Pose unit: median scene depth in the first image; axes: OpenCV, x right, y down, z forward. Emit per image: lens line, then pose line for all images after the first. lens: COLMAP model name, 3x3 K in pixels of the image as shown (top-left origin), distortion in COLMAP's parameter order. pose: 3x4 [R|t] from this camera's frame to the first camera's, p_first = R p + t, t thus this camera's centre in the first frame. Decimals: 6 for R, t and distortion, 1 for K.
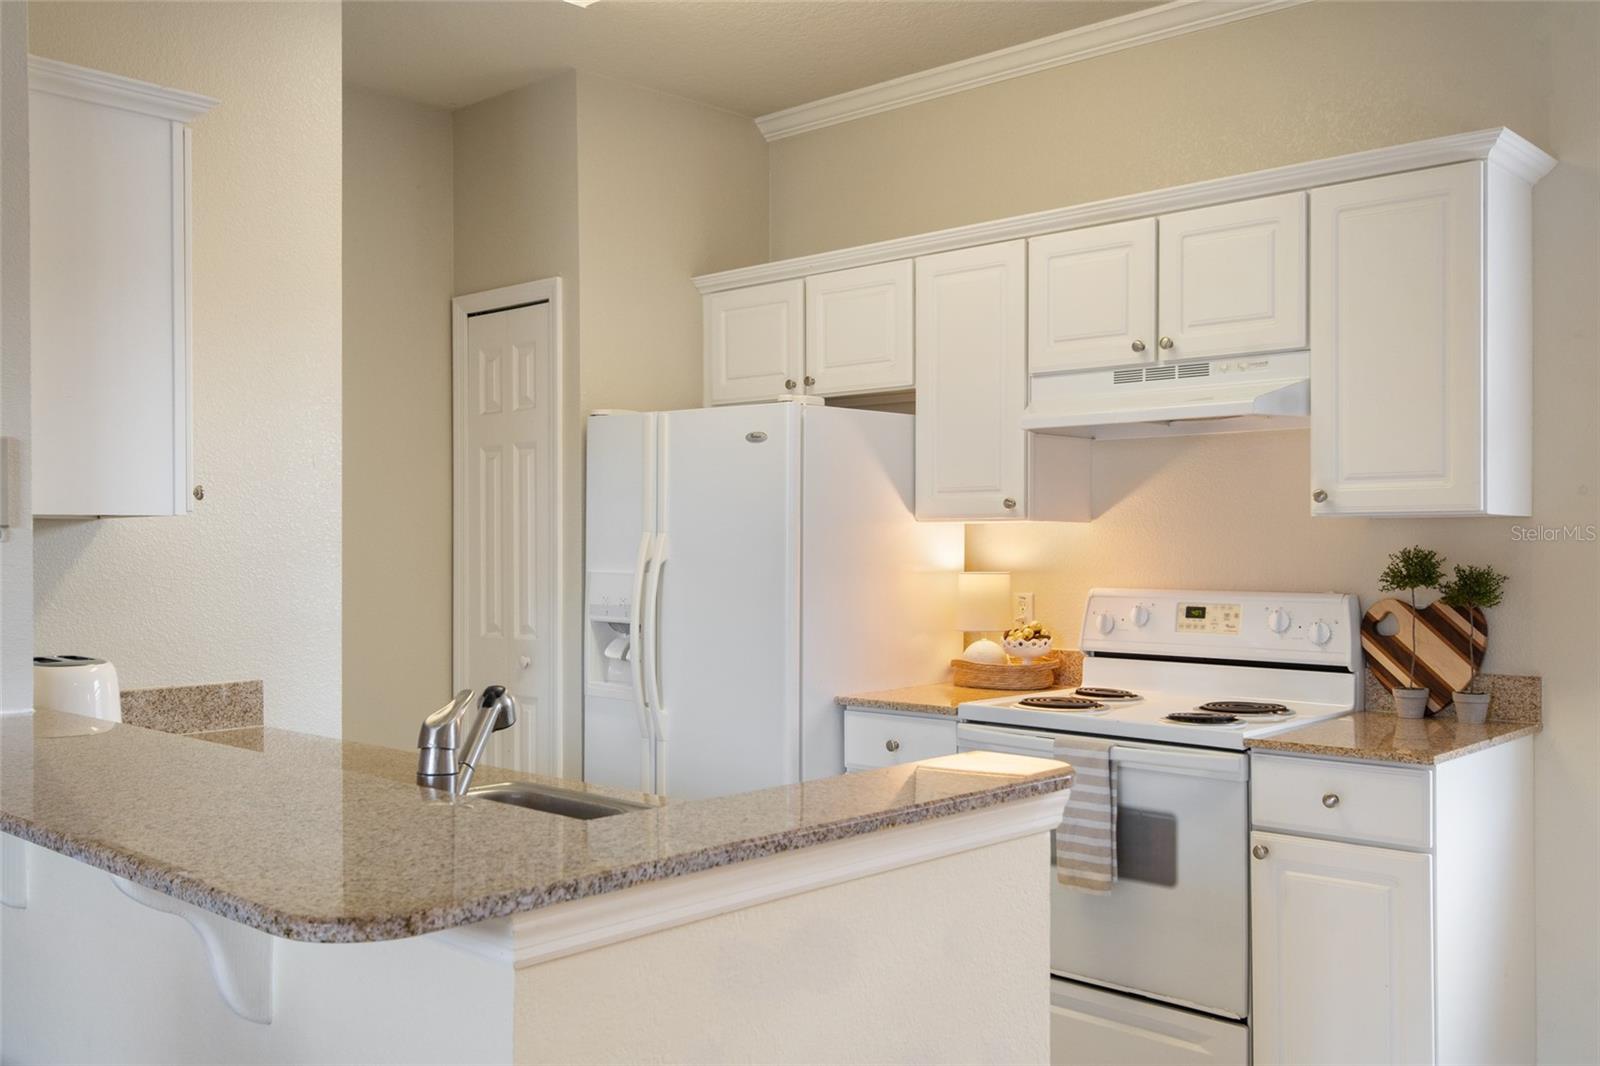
lens RADIAL K [[1469.6, 0, 805.7], [0, 1469.6, 540.1], [0, 0, 1]] dist [0.041567, -0.068056]
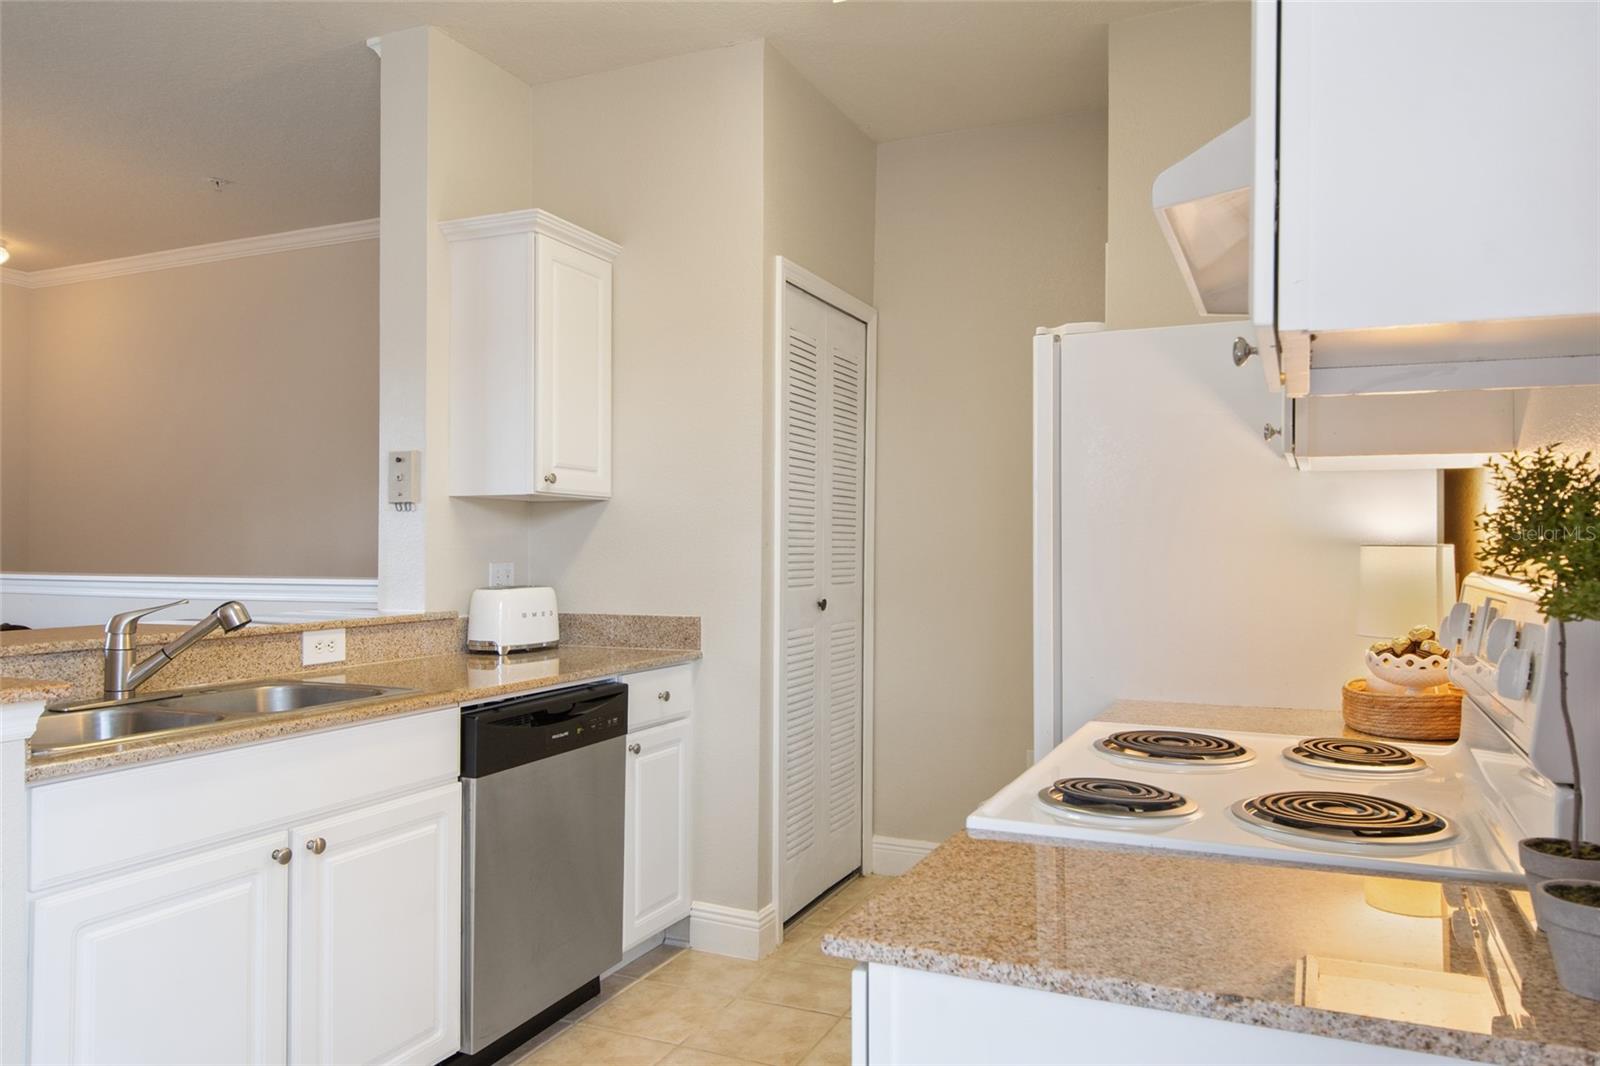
lens RADIAL K [[1122.5, 0, 797.1], [0, 1122.5, 538.1], [0, 0, 1]] dist [0.015140, -0.003971]
pose [[0.309948, -0.004879, -0.950741, 0.561270], [-0.002650, 0.999979, -0.005996, 0.025762], [0.950750, 0.004378, 0.309928, 0.681360]]
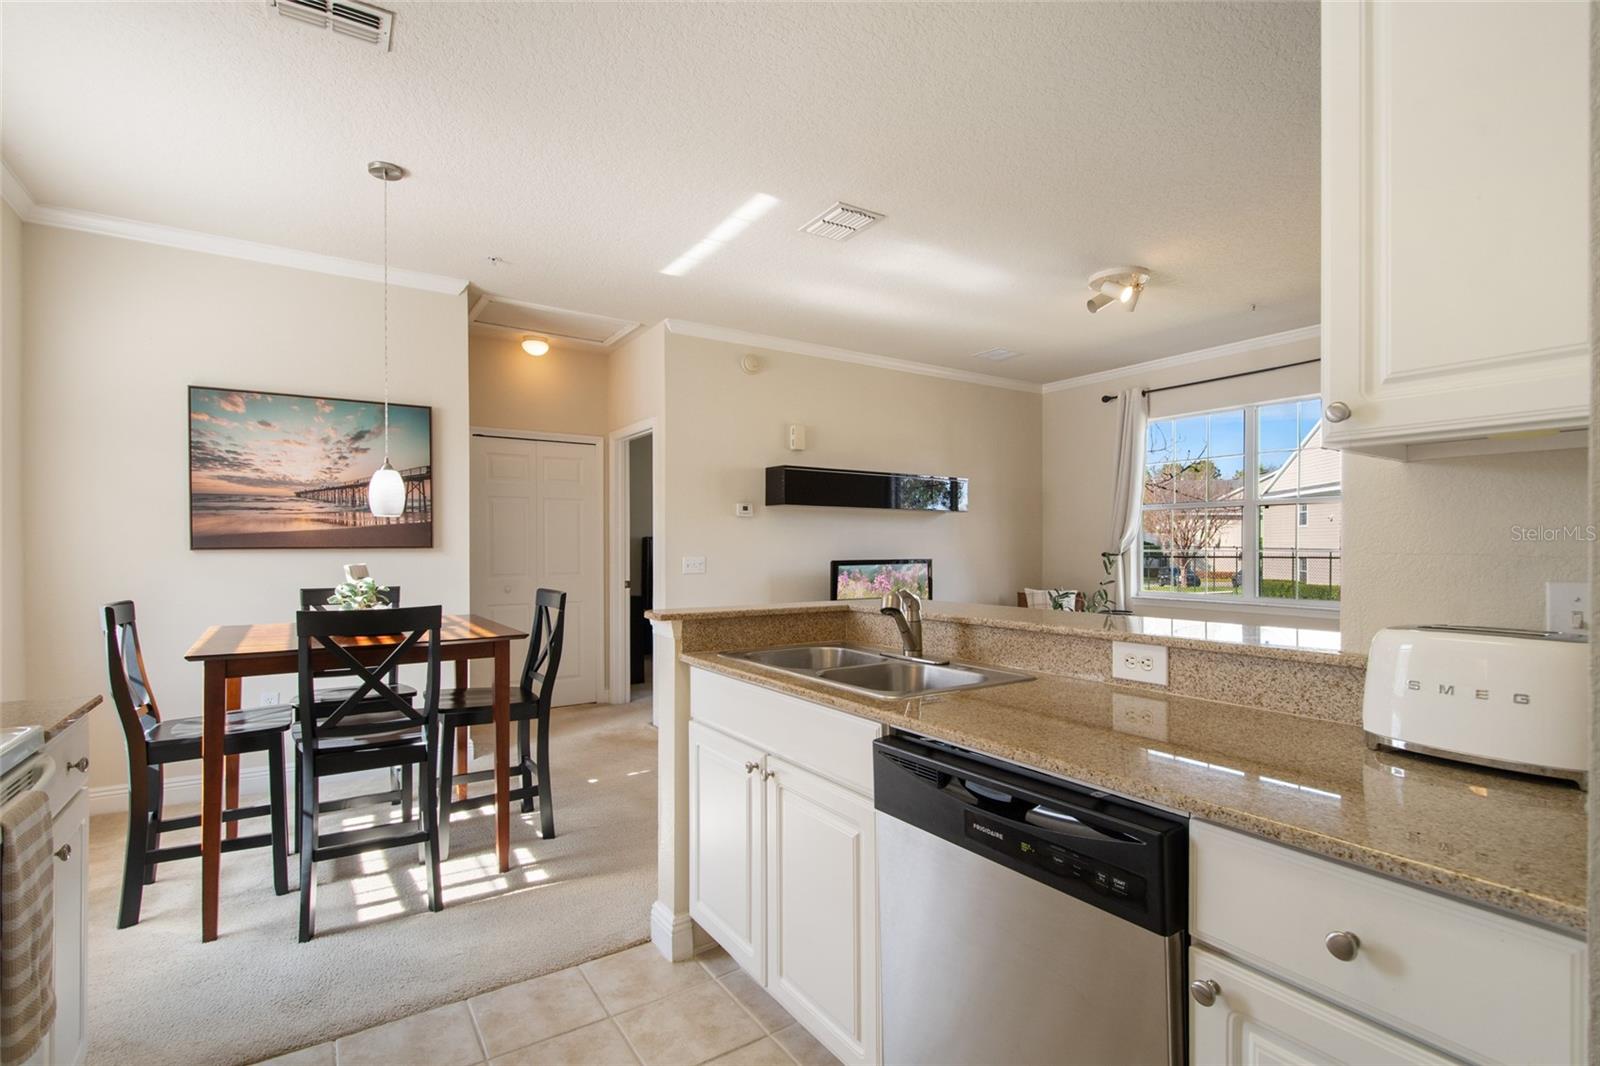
lens RADIAL K [[757.3, 0, 807.2], [0, 757.3, 537.6], [0, 0, 1]] dist [0.004308, 0.000074]
pose [[-0.971126, 0.005706, 0.238497, -0.195940], [0.002412, 0.999898, -0.014100, 0.026549], [-0.238553, -0.013118, -0.971041, 1.114401]]
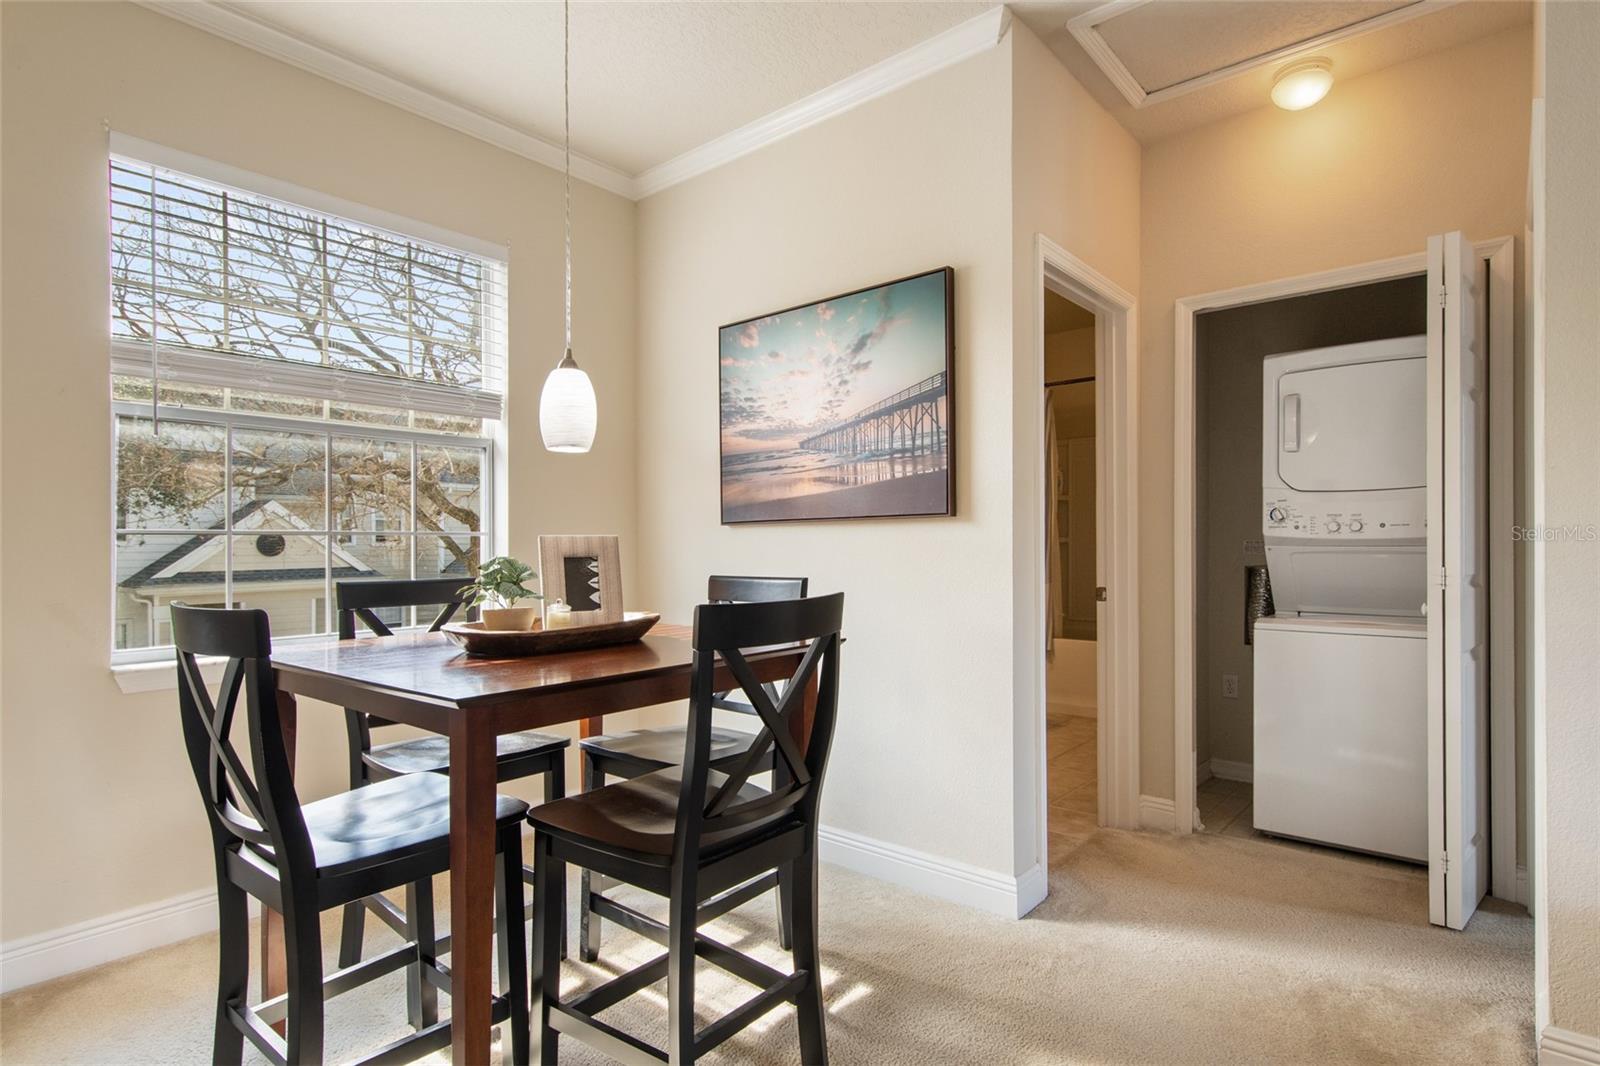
lens RADIAL K [[835.8, 0, 811.7], [0, 835.8, 536.2], [0, 0, 1]] dist [0.012007, 0.000155]
pose [[-0.050604, 0.015993, 0.998591, -0.082477], [0.005953, 0.999859, -0.015711, 0.052873], [-0.998701, 0.005150, -0.050692, 0.303214]]
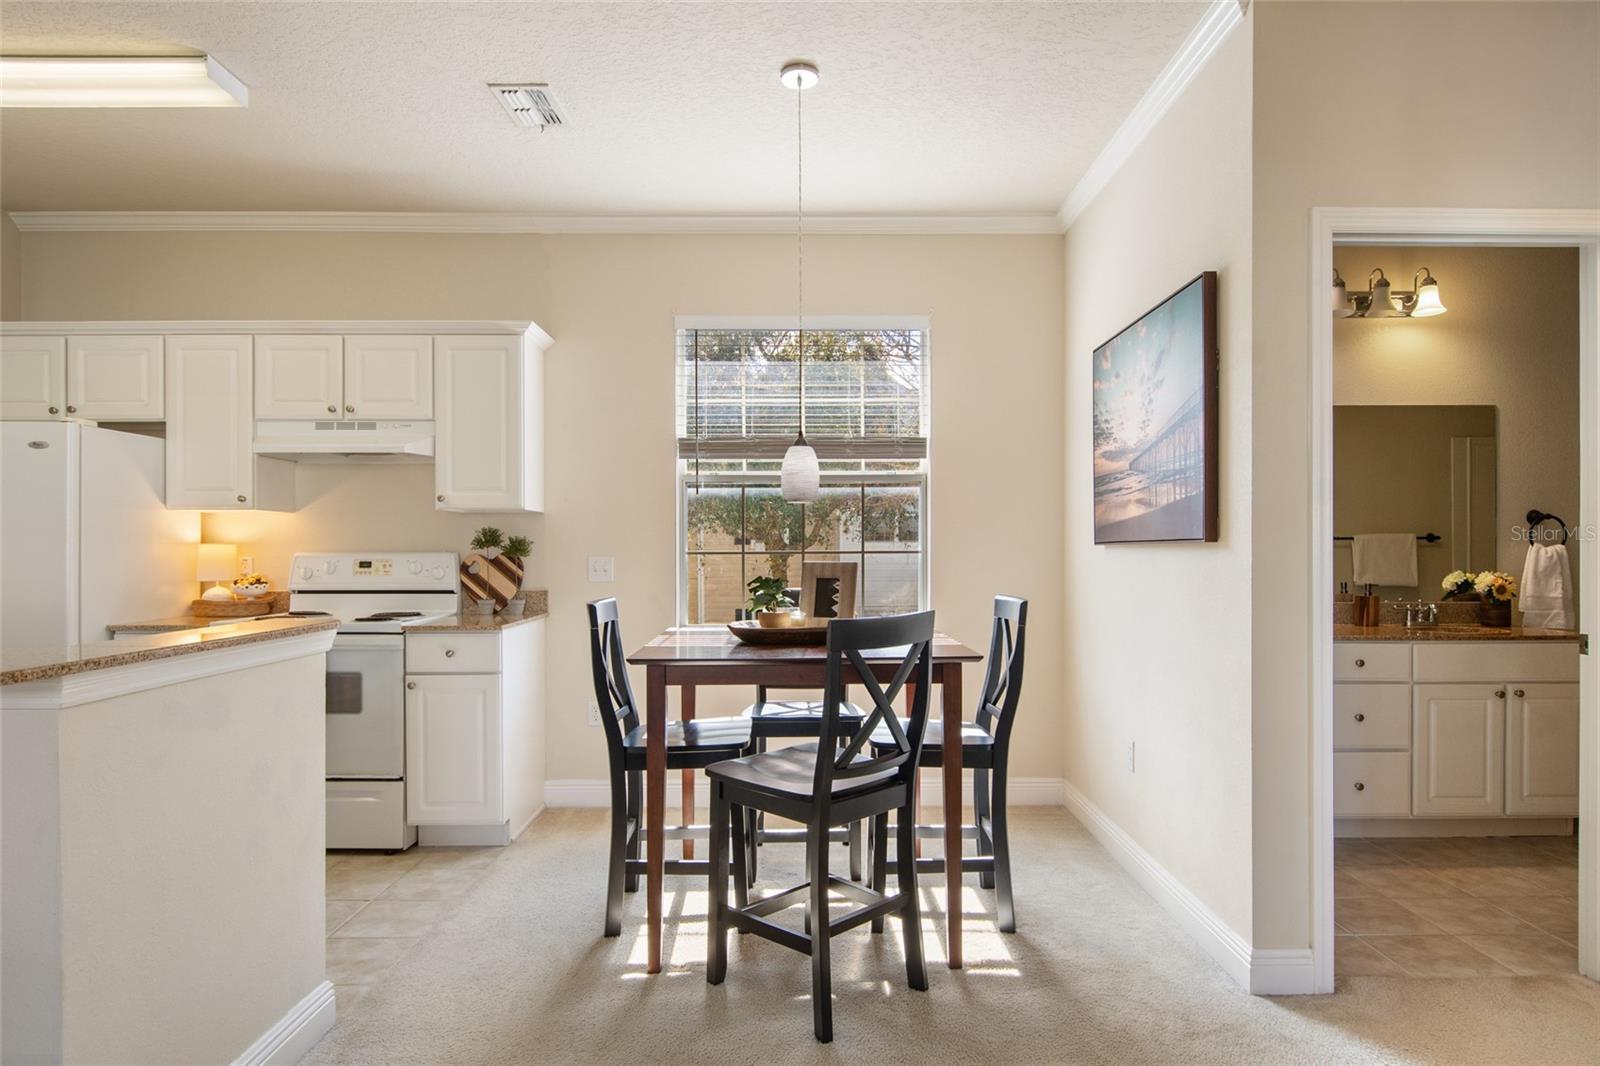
lens RADIAL K [[931.7, 0, 810.5], [0, 931.7, 550.5], [0, 0, 1]] dist [0.008070, -0.001797]
pose [[0.731599, -0.001119, 0.681734, -0.106610], [-0.000374, 0.999998, 0.002043, 0.030582], [-0.681735, -0.001749, 0.731597, -0.174982]]
